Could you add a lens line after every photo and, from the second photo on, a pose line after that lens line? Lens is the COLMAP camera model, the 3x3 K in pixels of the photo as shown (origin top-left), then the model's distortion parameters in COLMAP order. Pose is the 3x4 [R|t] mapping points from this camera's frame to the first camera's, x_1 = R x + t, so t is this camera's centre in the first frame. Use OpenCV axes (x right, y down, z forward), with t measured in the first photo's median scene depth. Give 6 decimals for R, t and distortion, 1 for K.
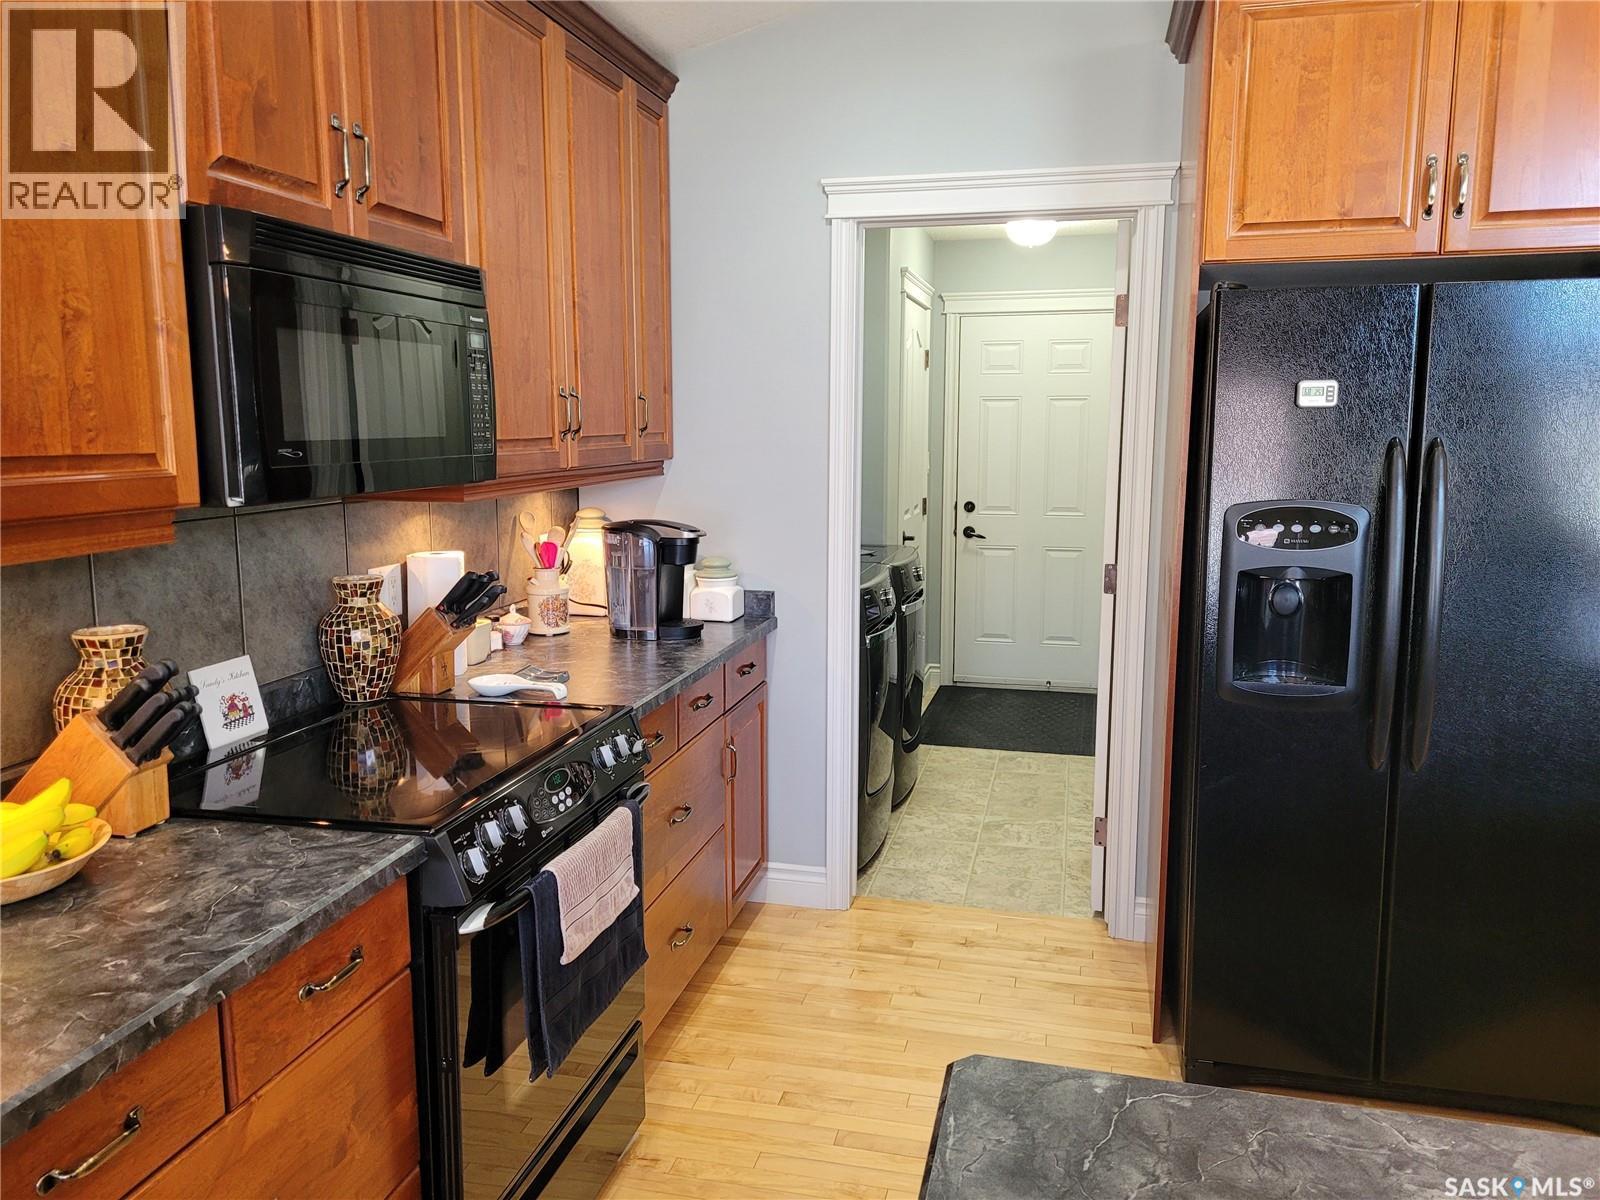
lens RADIAL K [[1197.9, 0, 799.6], [0, 1197.9, 593.4], [0, 0, 1]] dist [0.002217, -0.016008]
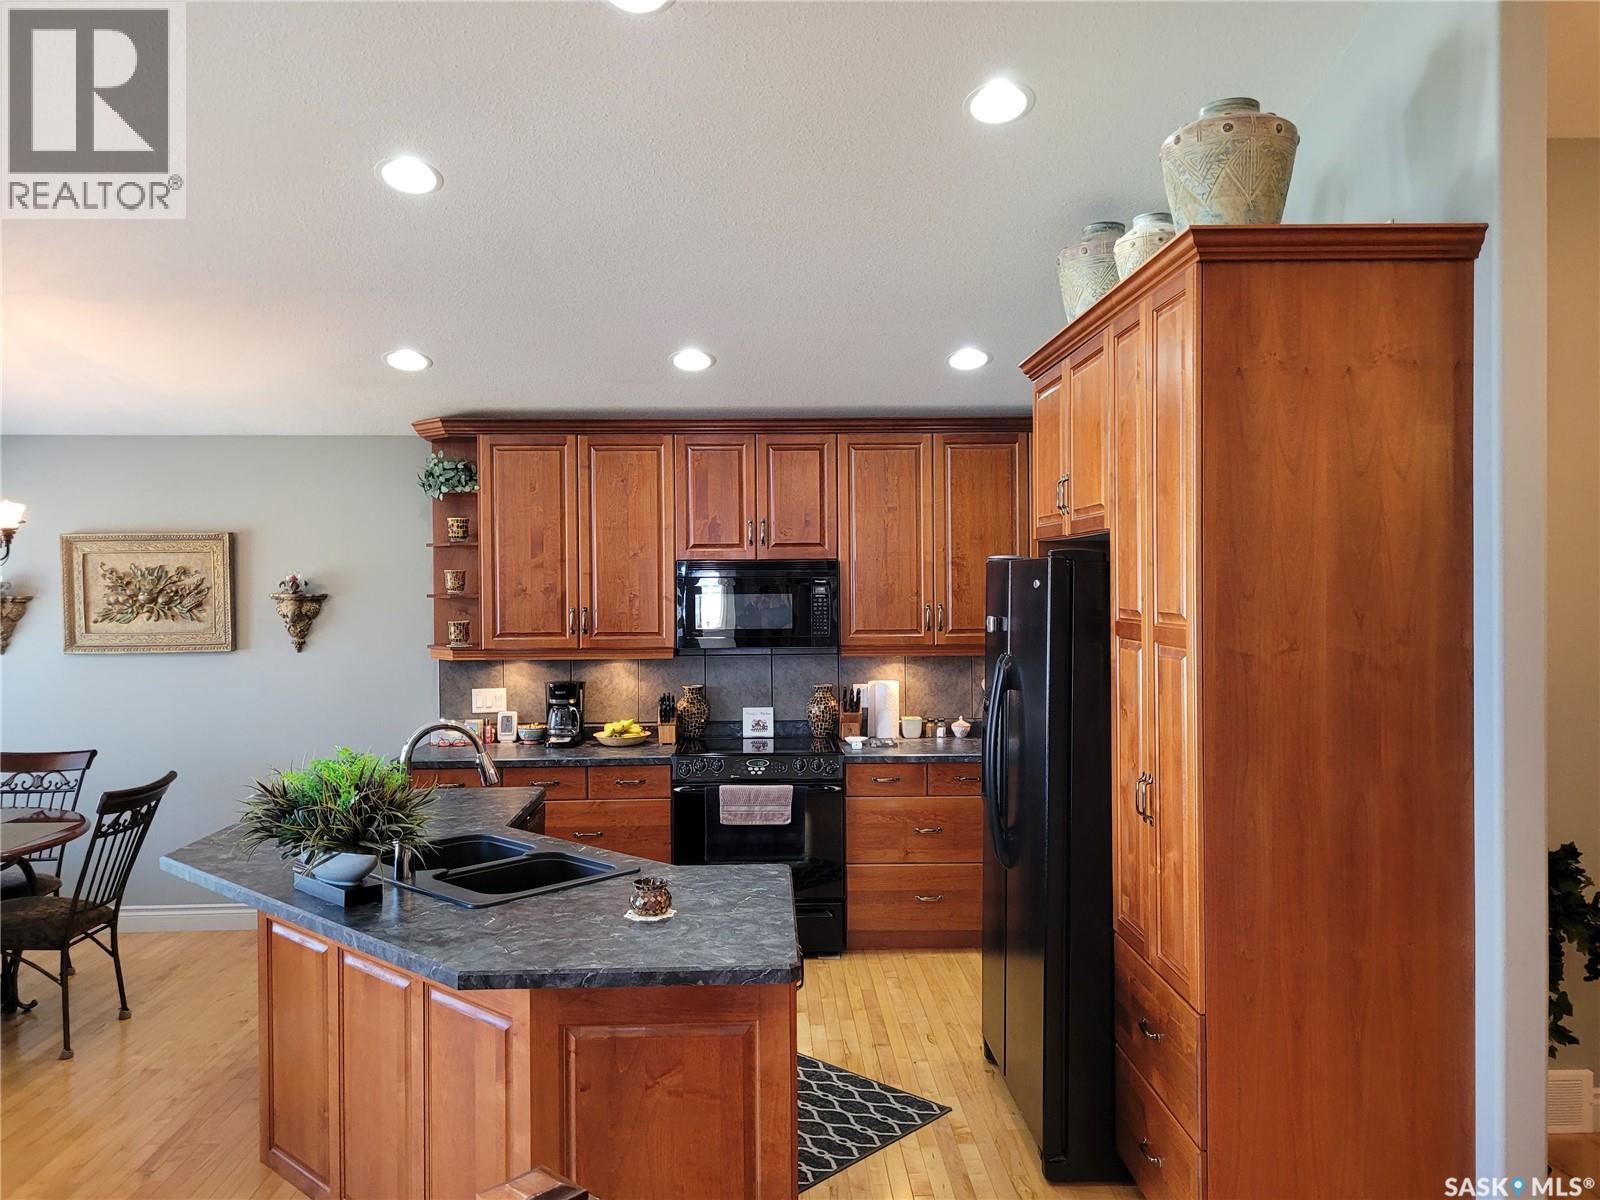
lens RADIAL K [[1197.9, 0, 797.8], [0, 1197.9, 596.6], [0, 0, 1]] dist [0.002217, -0.016008]
pose [[0.255111, 0.015653, -0.966785, 2.154158], [-0.132981, 0.990936, -0.019046, -0.151440], [0.957724, 0.133423, 0.254880, 0.346664]]
